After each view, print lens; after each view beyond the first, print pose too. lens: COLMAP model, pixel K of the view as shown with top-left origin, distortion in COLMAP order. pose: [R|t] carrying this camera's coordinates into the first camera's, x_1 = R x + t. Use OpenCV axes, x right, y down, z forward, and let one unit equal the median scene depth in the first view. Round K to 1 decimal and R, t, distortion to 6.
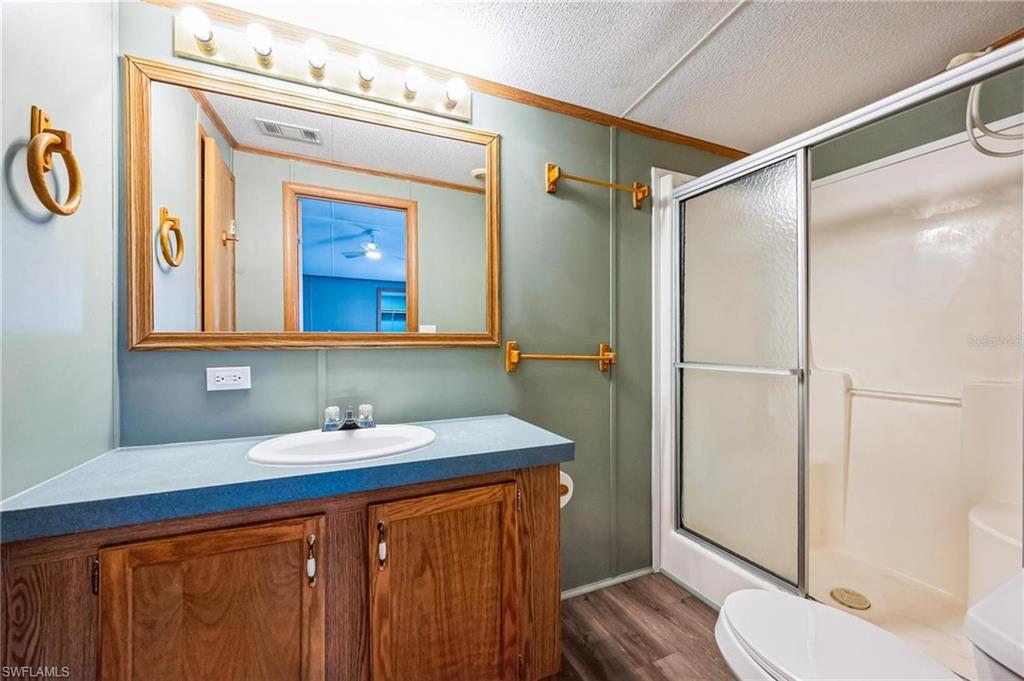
lens RADIAL K [[409.9, 0, 513.3], [0, 409.9, 340.6], [0, 0, 1]] dist [0.001640, -0.000348]
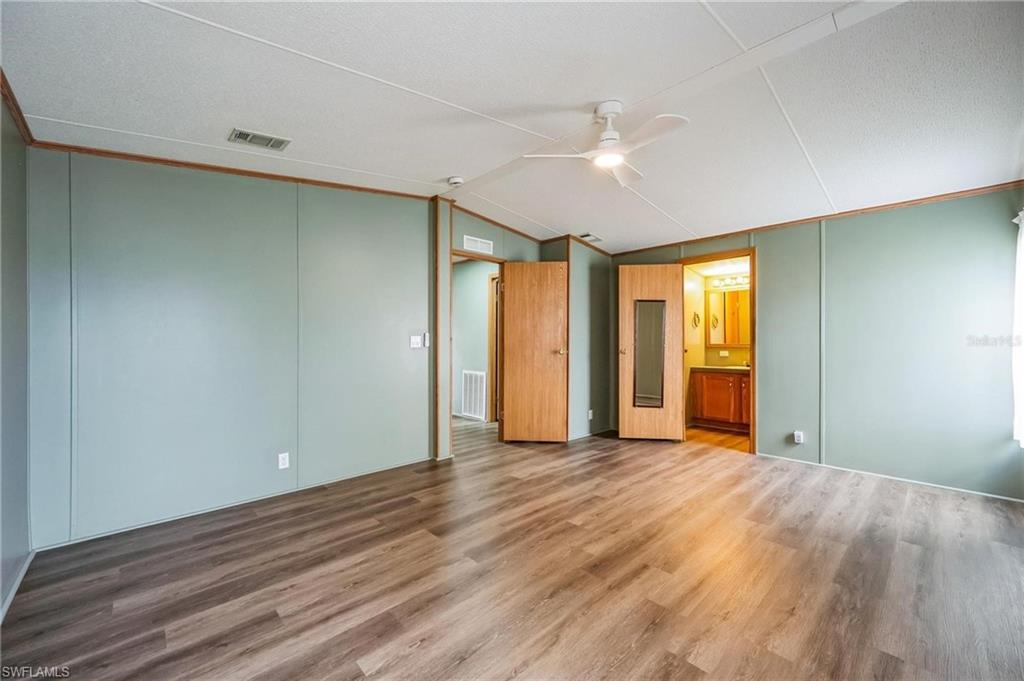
lens RADIAL K [[409.9, 0, 517.3], [0, 409.9, 337.0], [0, 0, 1]] dist [0.001640, -0.000348]
pose [[0.349226, -0.013872, -0.936936, 2.853890], [0.000486, 0.999893, -0.014623, -0.031162], [0.937038, 0.004652, 0.349195, -2.821867]]
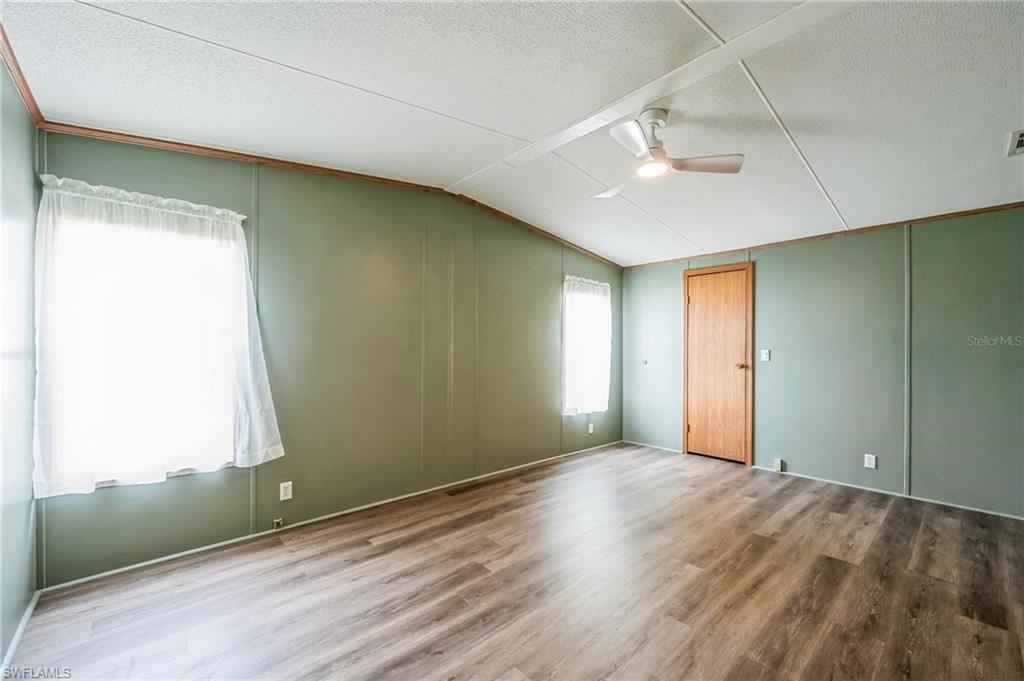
lens RADIAL K [[409.9, 0, 511.4], [0, 409.9, 349.2], [0, 0, 1]] dist [0.001640, -0.000348]
pose [[-0.305007, -0.002157, 0.952348, -0.425531], [-0.003094, 0.999994, 0.001274, -0.082218], [-0.952345, -0.002558, -0.305012, -0.535430]]
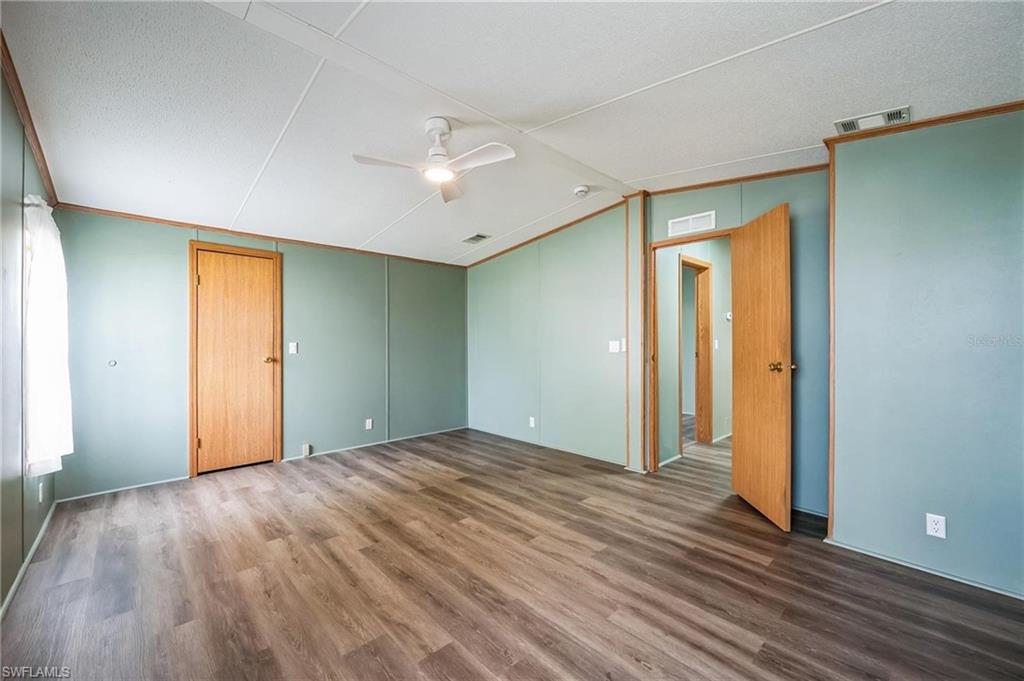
lens RADIAL K [[409.9, 0, 510.2], [0, 409.9, 344.7], [0, 0, 1]] dist [0.001640, -0.000348]
pose [[-0.943457, 0.003765, -0.331473, 1.518949], [0.001308, 0.999970, 0.007635, -0.085136], [0.331492, 0.006770, -0.943434, 0.293205]]
